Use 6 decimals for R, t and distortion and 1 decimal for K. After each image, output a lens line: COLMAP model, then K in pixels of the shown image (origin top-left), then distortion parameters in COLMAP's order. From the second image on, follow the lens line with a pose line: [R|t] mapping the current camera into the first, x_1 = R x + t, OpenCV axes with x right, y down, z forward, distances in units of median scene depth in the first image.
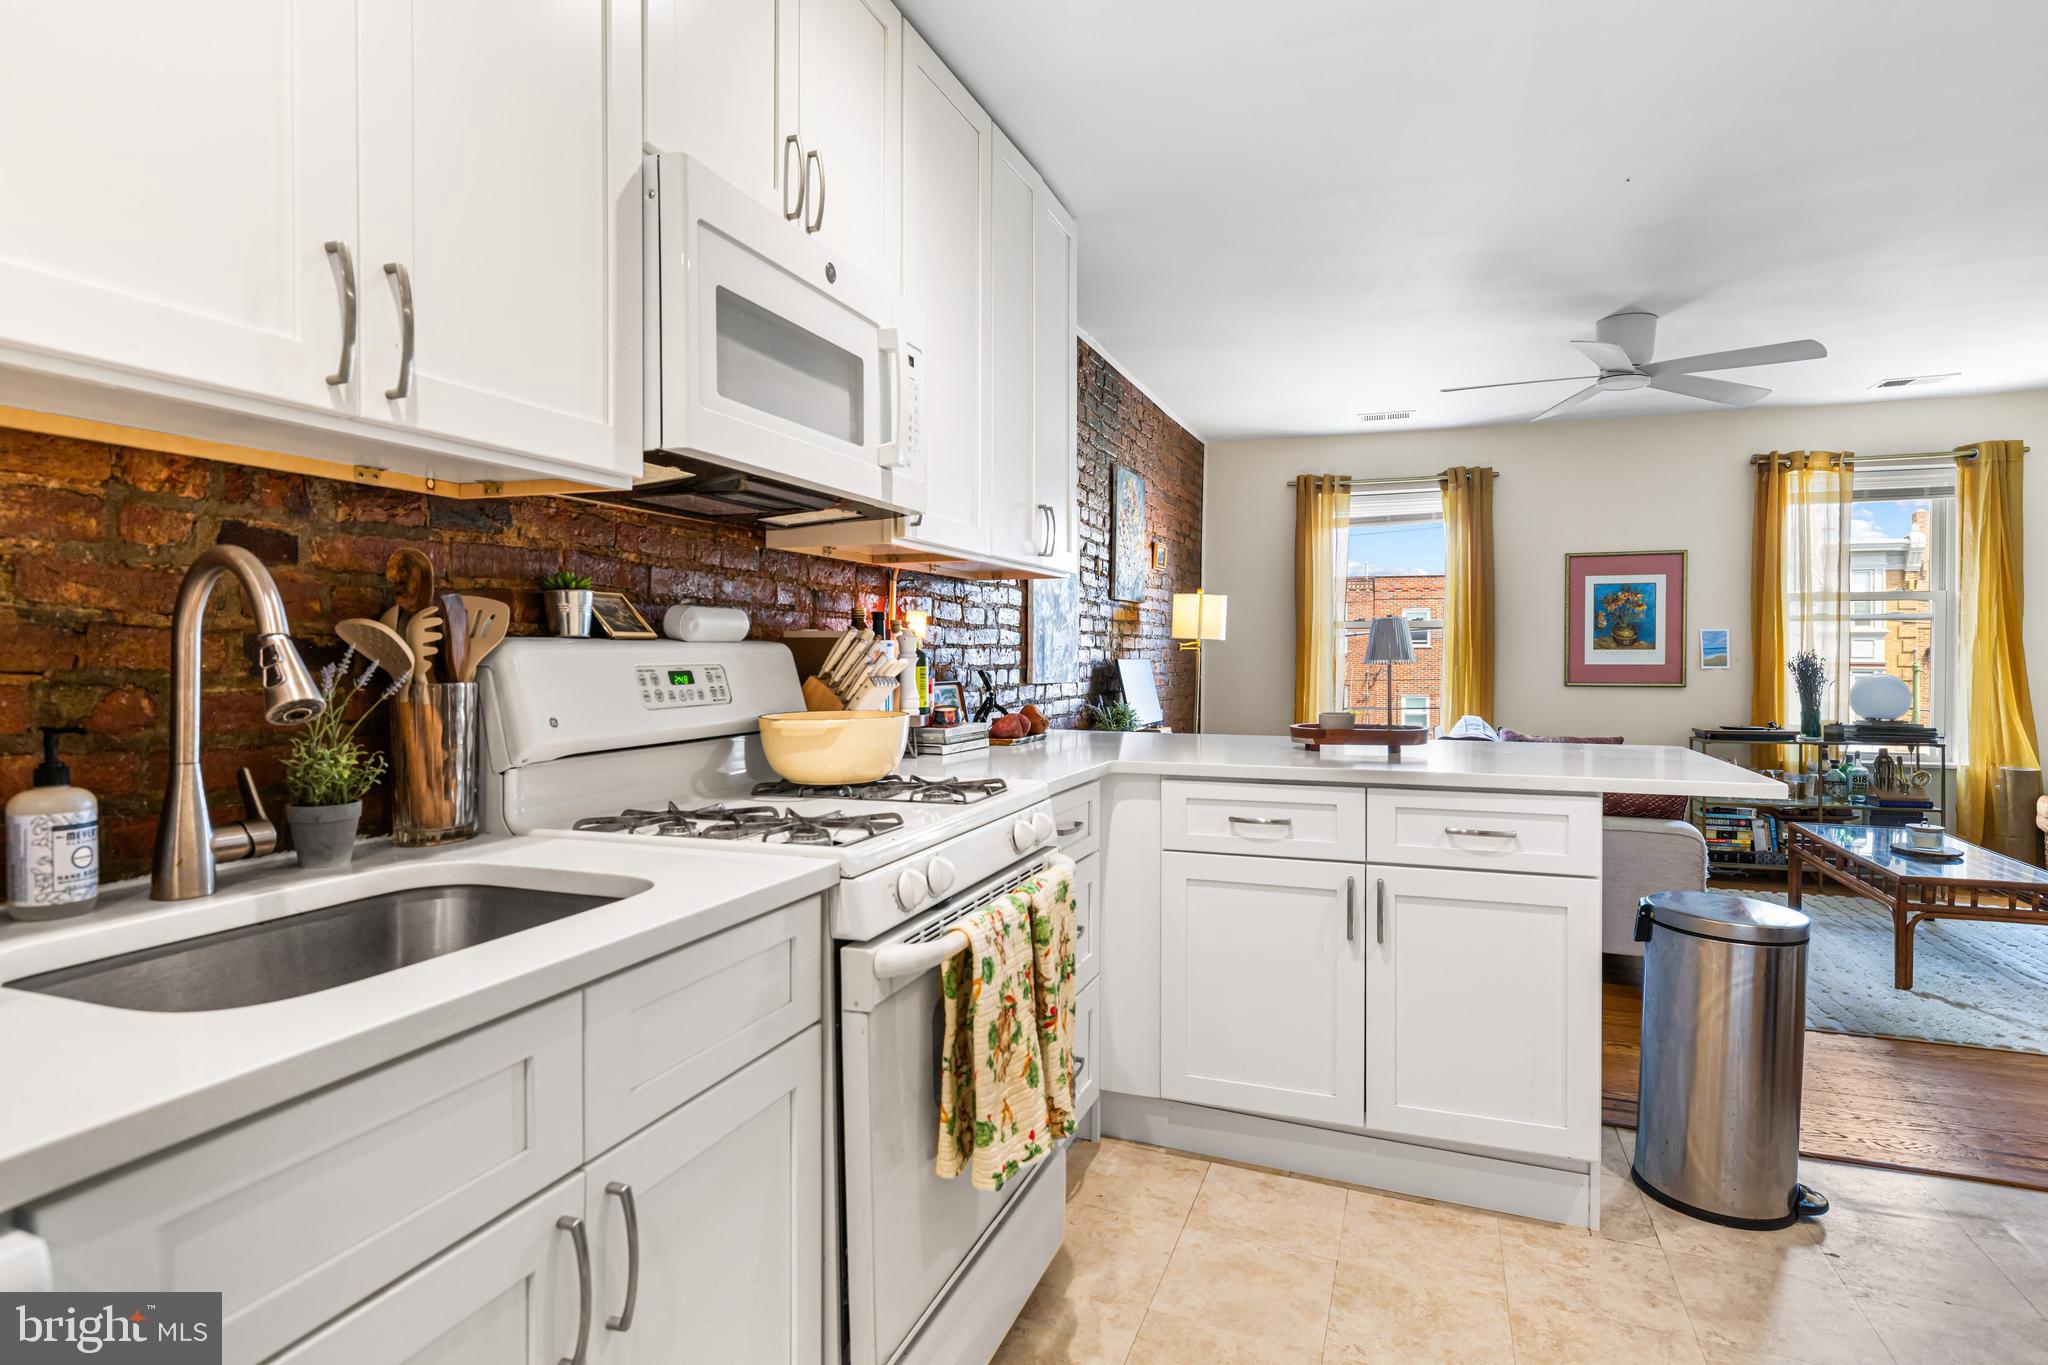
lens RADIAL K [[1082.3, 0, 1022.0], [0, 1082.3, 652.8], [0, 0, 1]] dist [0.002181, -0.000722]
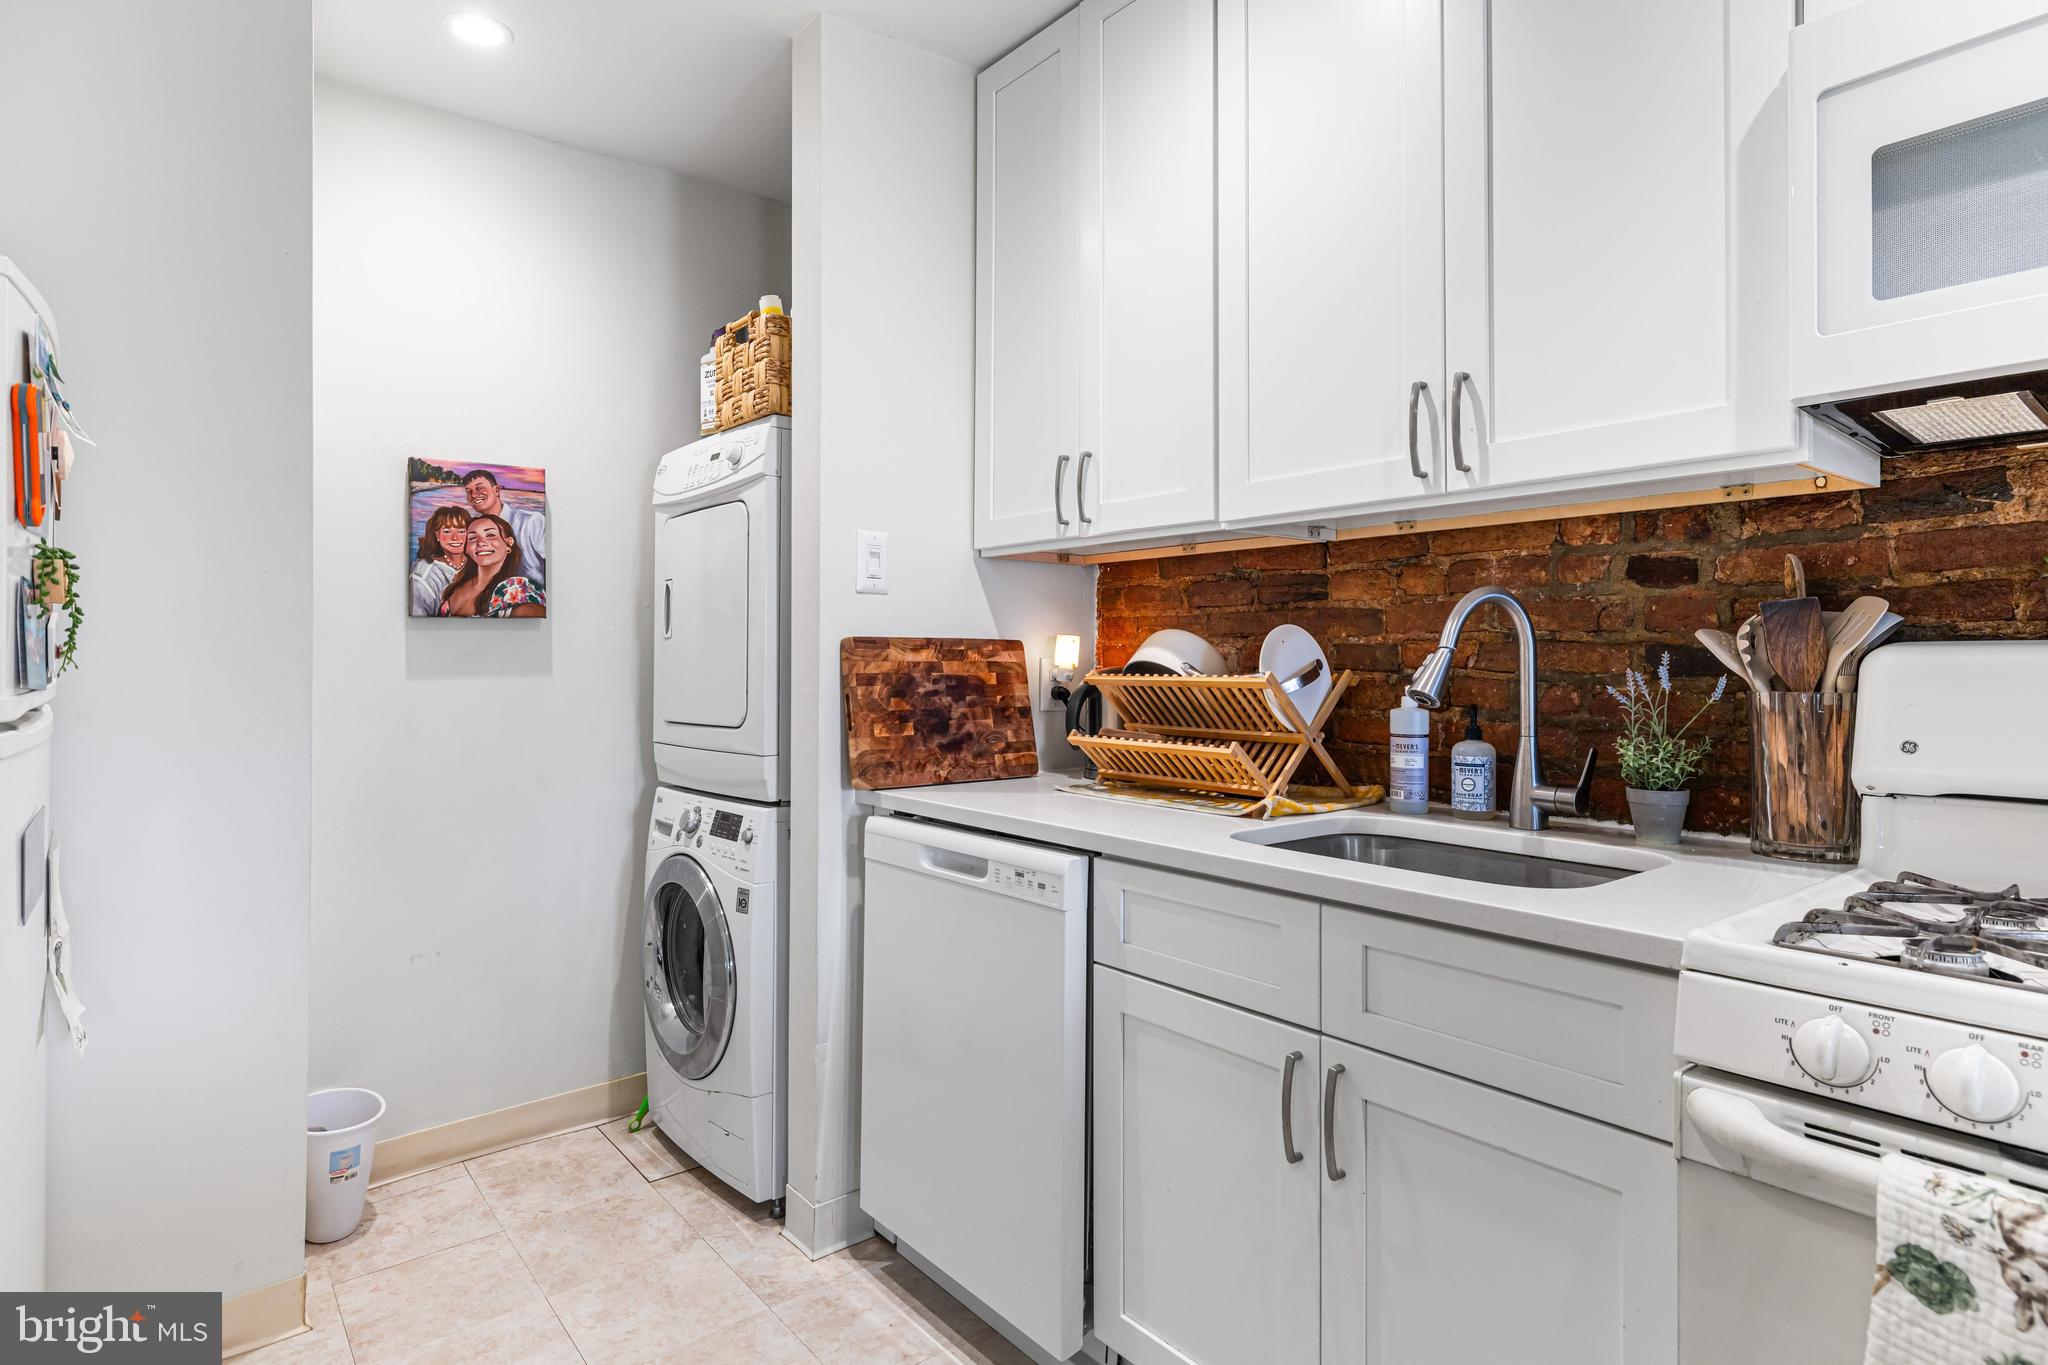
lens RADIAL K [[1082.3, 0, 1022.0], [0, 1082.3, 652.8], [0, 0, 1]] dist [0.002181, -0.000722]
pose [[-0.503576, -0.005346, -0.863935, 0.721840], [-0.000854, 0.999983, -0.005691, -0.000762], [0.863951, -0.002128, -0.503572, 1.008642]]
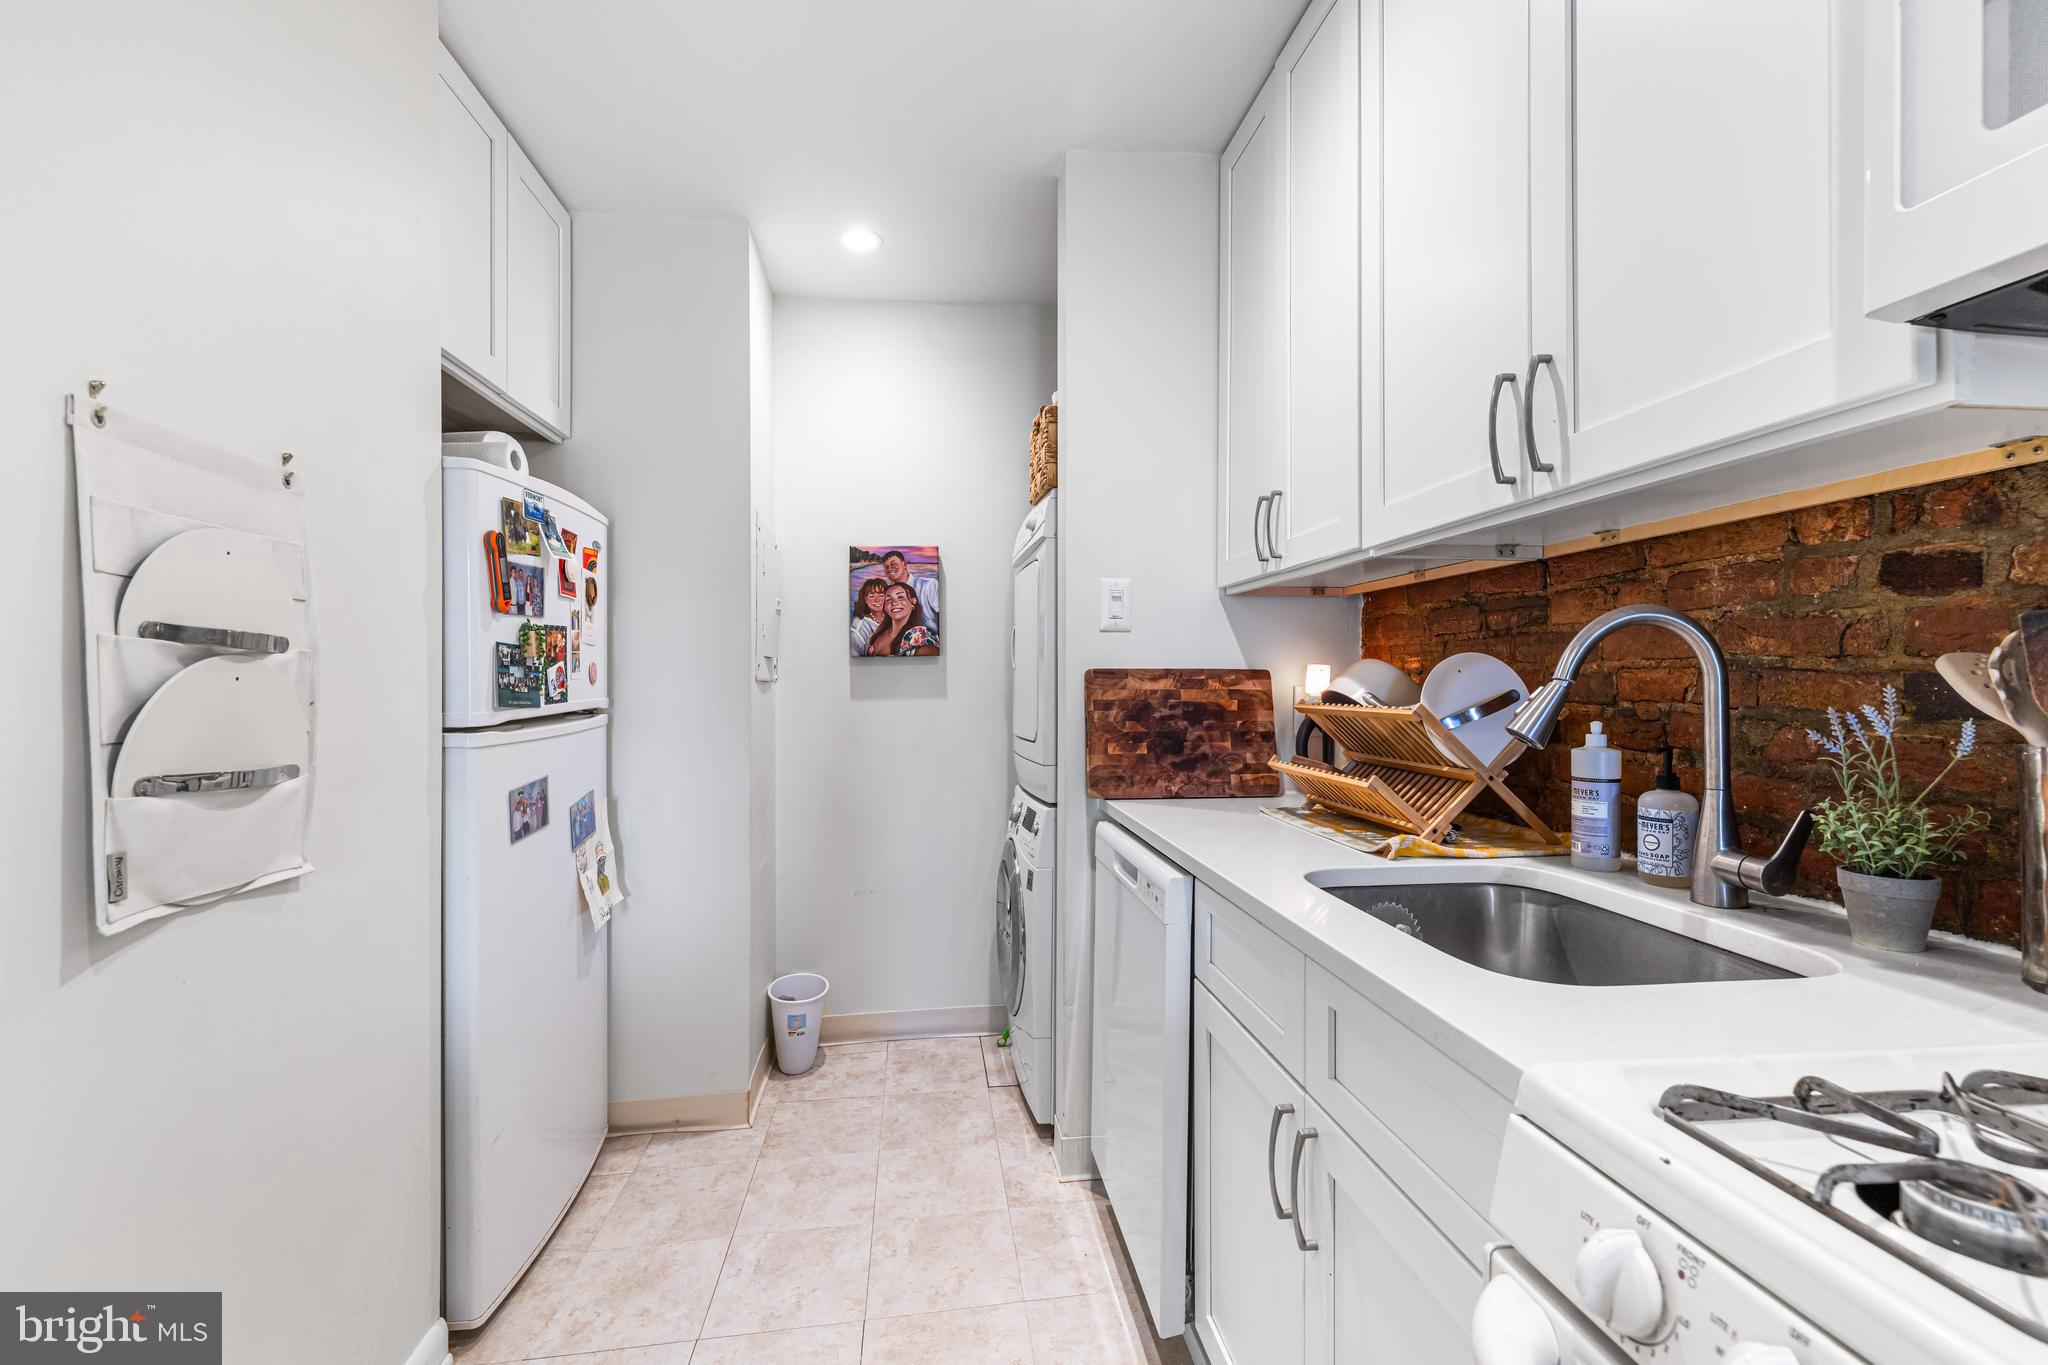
lens RADIAL K [[888.7, 0, 1024.0], [0, 888.7, 682.5], [0, 0, 1]] dist [-0.001237, 0.000367]
pose [[-0.885674, 0.001226, -0.464305, 0.284197], [0.000473, 0.999998, 0.001738, -0.012417], [0.464306, 0.001320, -0.885674, 1.319135]]
